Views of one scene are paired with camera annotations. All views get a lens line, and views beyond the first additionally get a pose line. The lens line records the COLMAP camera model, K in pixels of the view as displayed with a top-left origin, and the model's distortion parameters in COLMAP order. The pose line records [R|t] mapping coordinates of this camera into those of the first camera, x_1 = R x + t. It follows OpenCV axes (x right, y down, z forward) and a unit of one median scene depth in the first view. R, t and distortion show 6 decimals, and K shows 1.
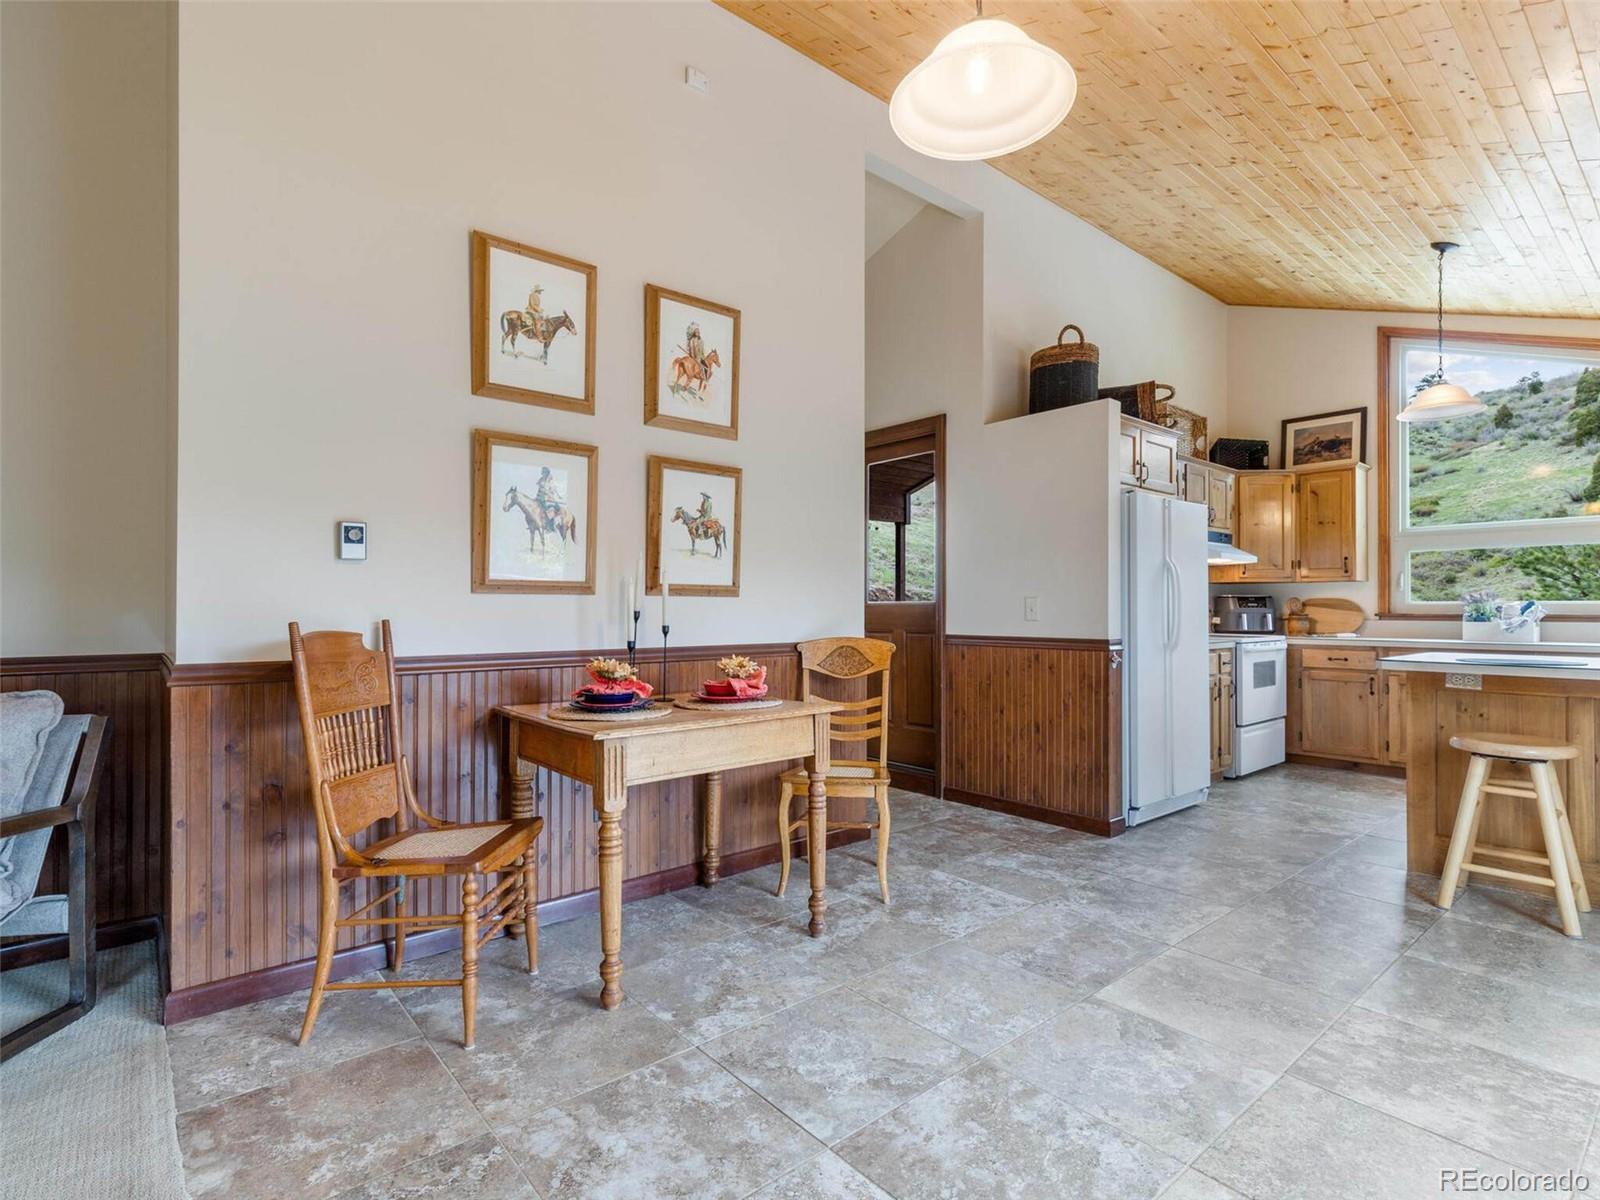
lens RADIAL K [[809.2, 0, 816.3], [0, 809.2, 600.6], [0, 0, 1]] dist [0.008074, -0.001275]
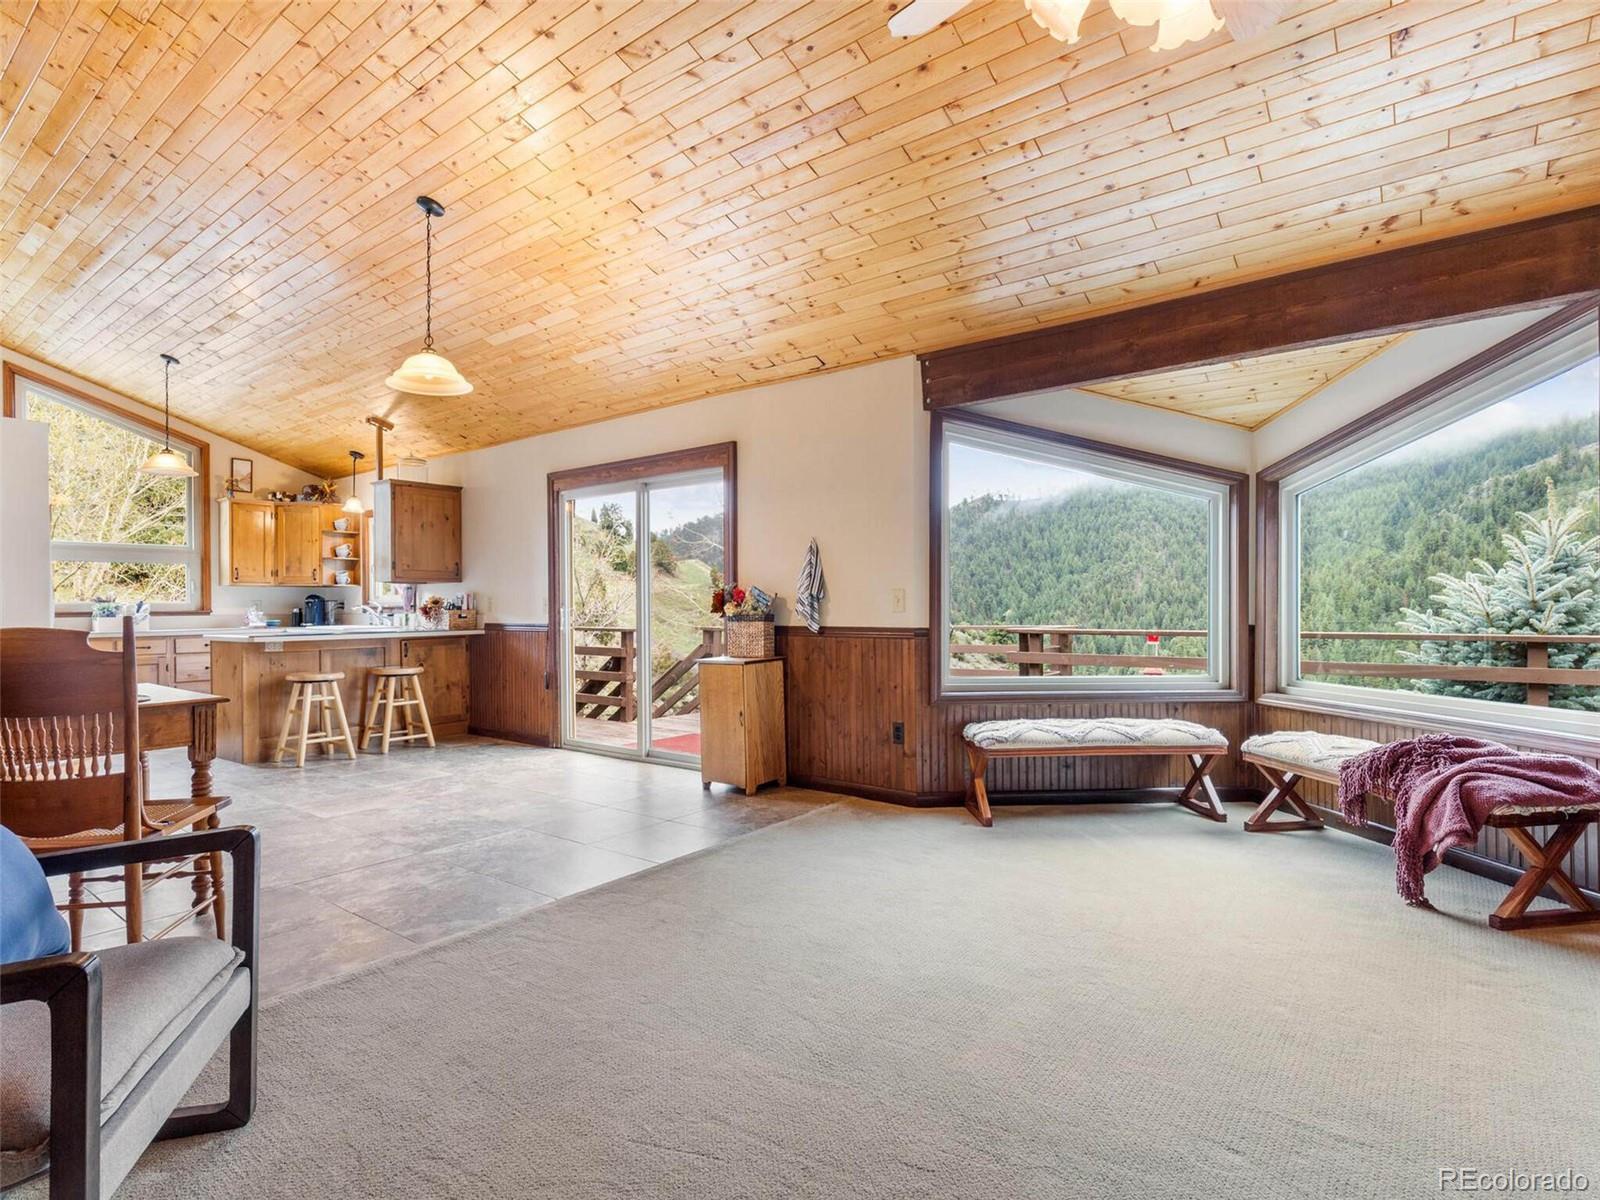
lens RADIAL K [[809.2, 0, 808.4], [0, 809.2, 605.5], [0, 0, 1]] dist [0.008074, -0.001275]
pose [[-0.199318, -0.000647, 0.979935, -1.169190], [-0.004510, 0.999990, -0.000257, 0.003981], [-0.979924, -0.004471, -0.199319, 0.211377]]
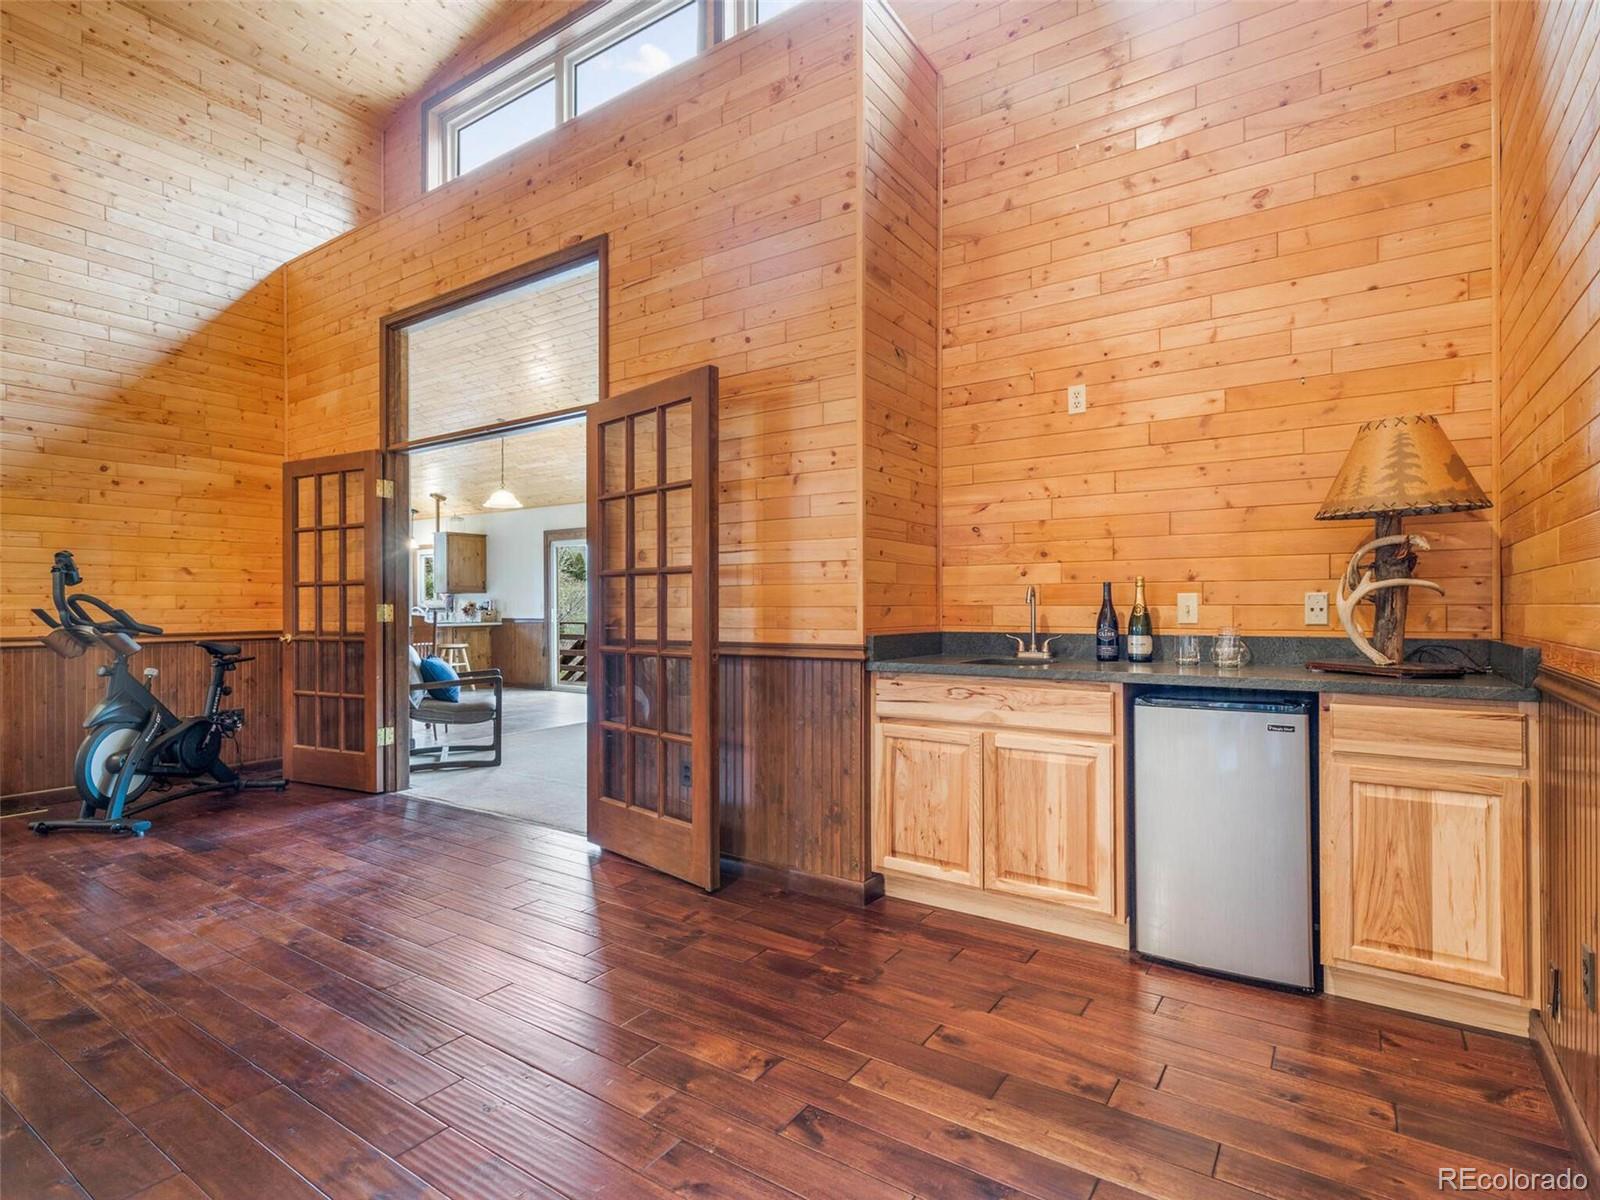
lens RADIAL K [[809.2, 0, 803.6], [0, 809.2, 606.6], [0, 0, 1]] dist [0.008074, -0.001275]
pose [[-0.256281, 0.001342, 0.966601, -2.615075], [-0.006349, 0.999975, -0.003072, 0.005886], [-0.966582, -0.006924, -0.256266, 0.255703]]
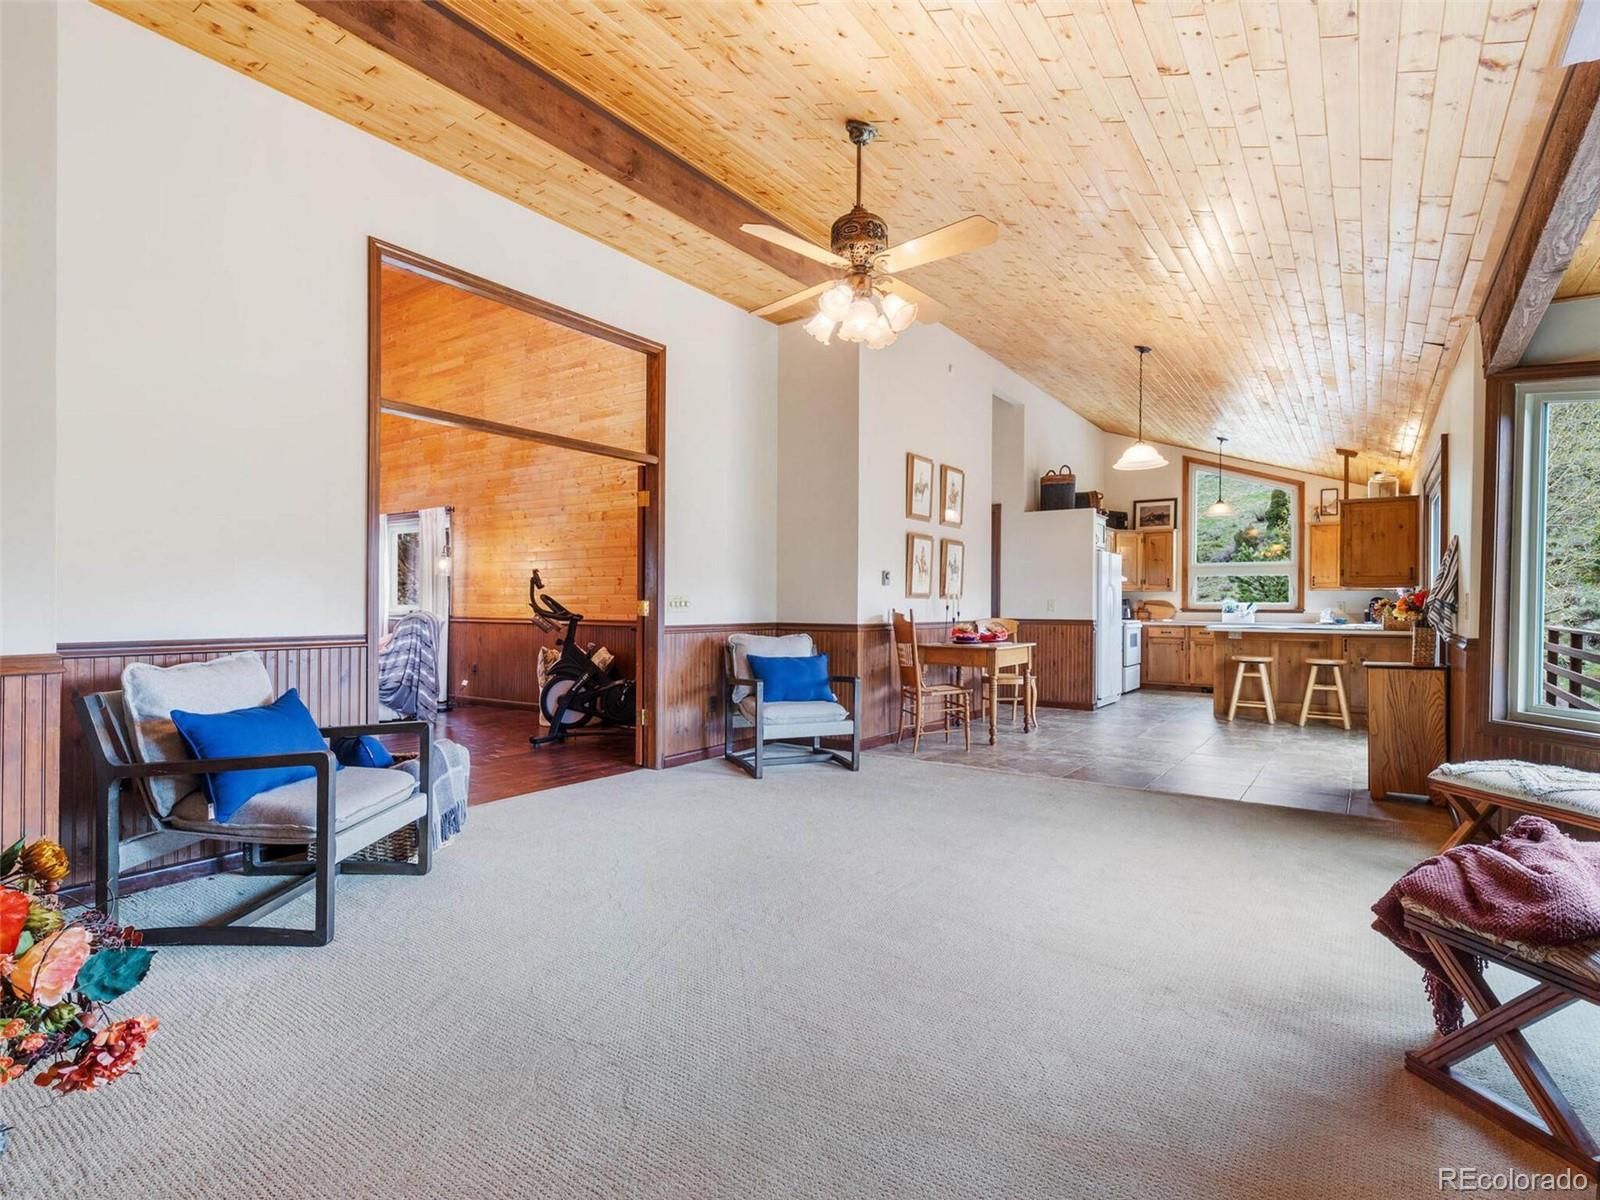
lens RADIAL K [[809.2, 0, 809.4], [0, 809.2, 605.4], [0, 0, 1]] dist [0.008074, -0.001275]
pose [[0.969871, 0.004668, 0.243575, -1.072456], [-0.007583, 0.999910, 0.011030, -0.010452], [-0.243501, -0.012544, 0.969819, -1.089619]]
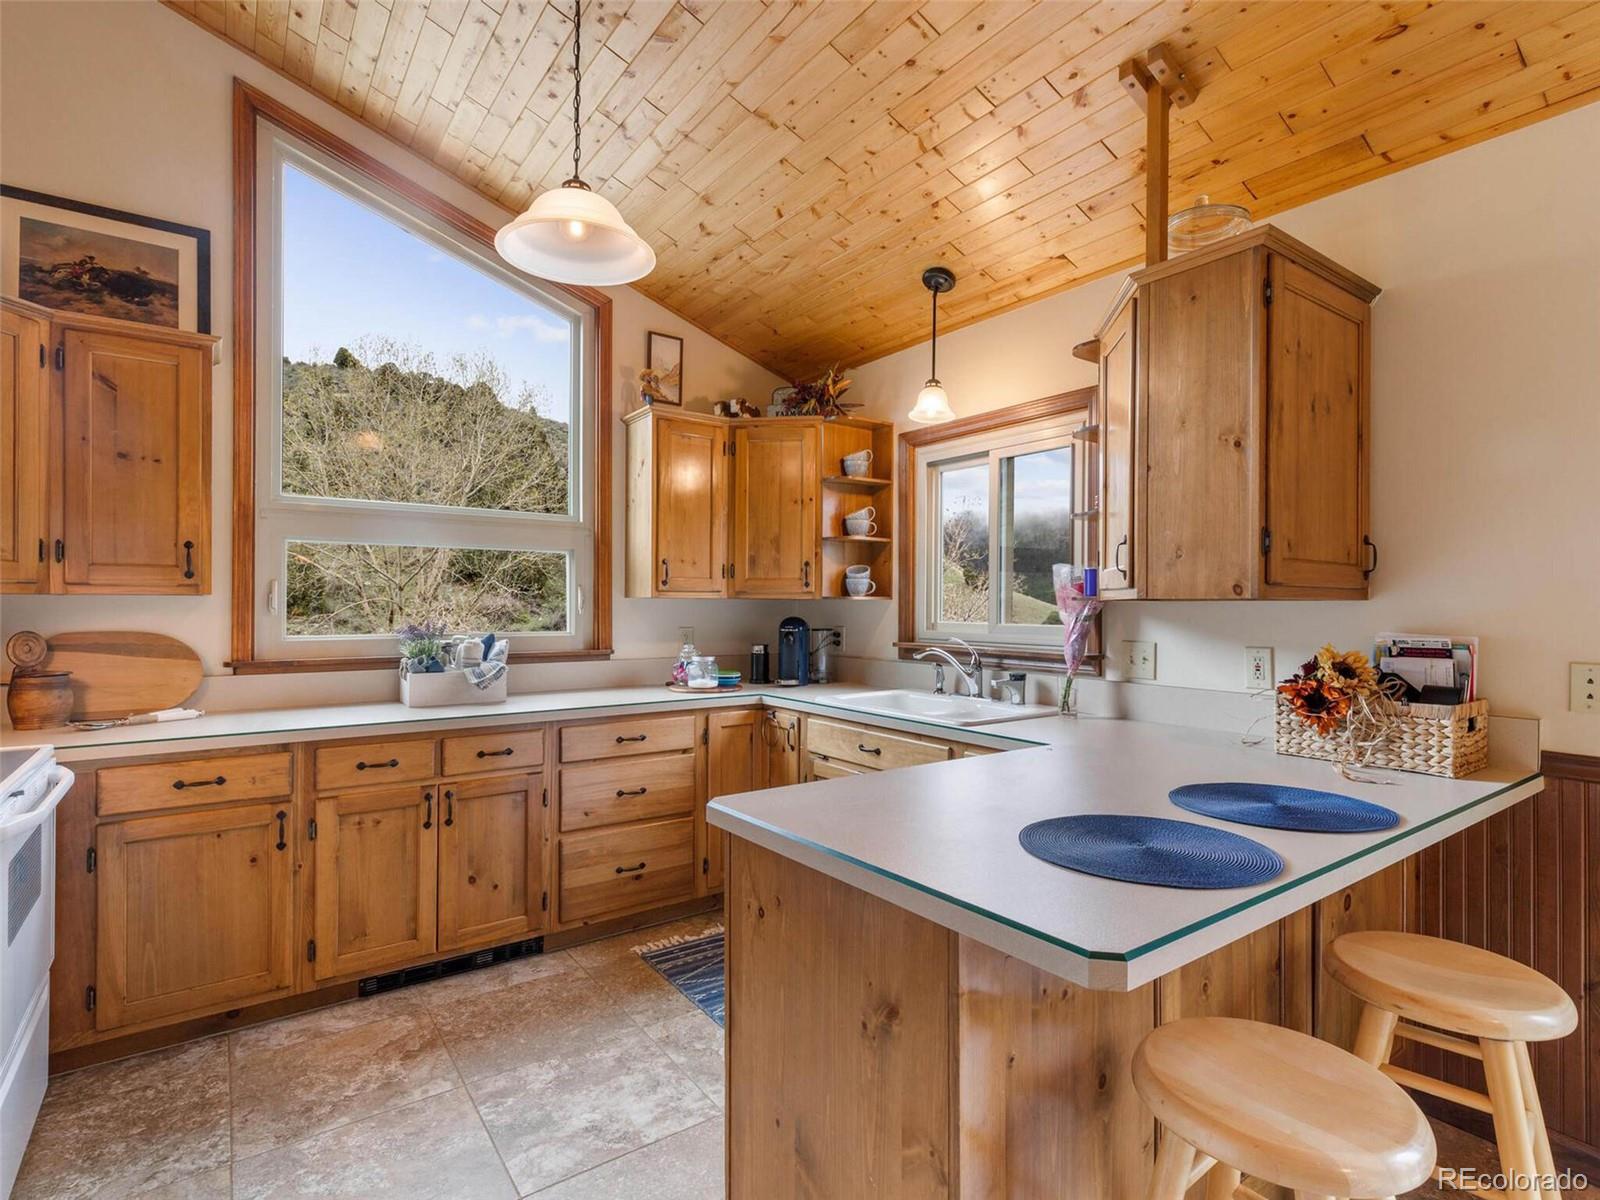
lens RADIAL K [[809.2, 0, 814.2], [0, 809.2, 603.3], [0, 0, 1]] dist [0.008074, -0.001275]
pose [[0.085782, 0.000227, 0.996314, 0.410921], [-0.014357, 0.999896, 0.001009, -0.044341], [-0.996210, -0.014391, 0.085777, 1.074054]]
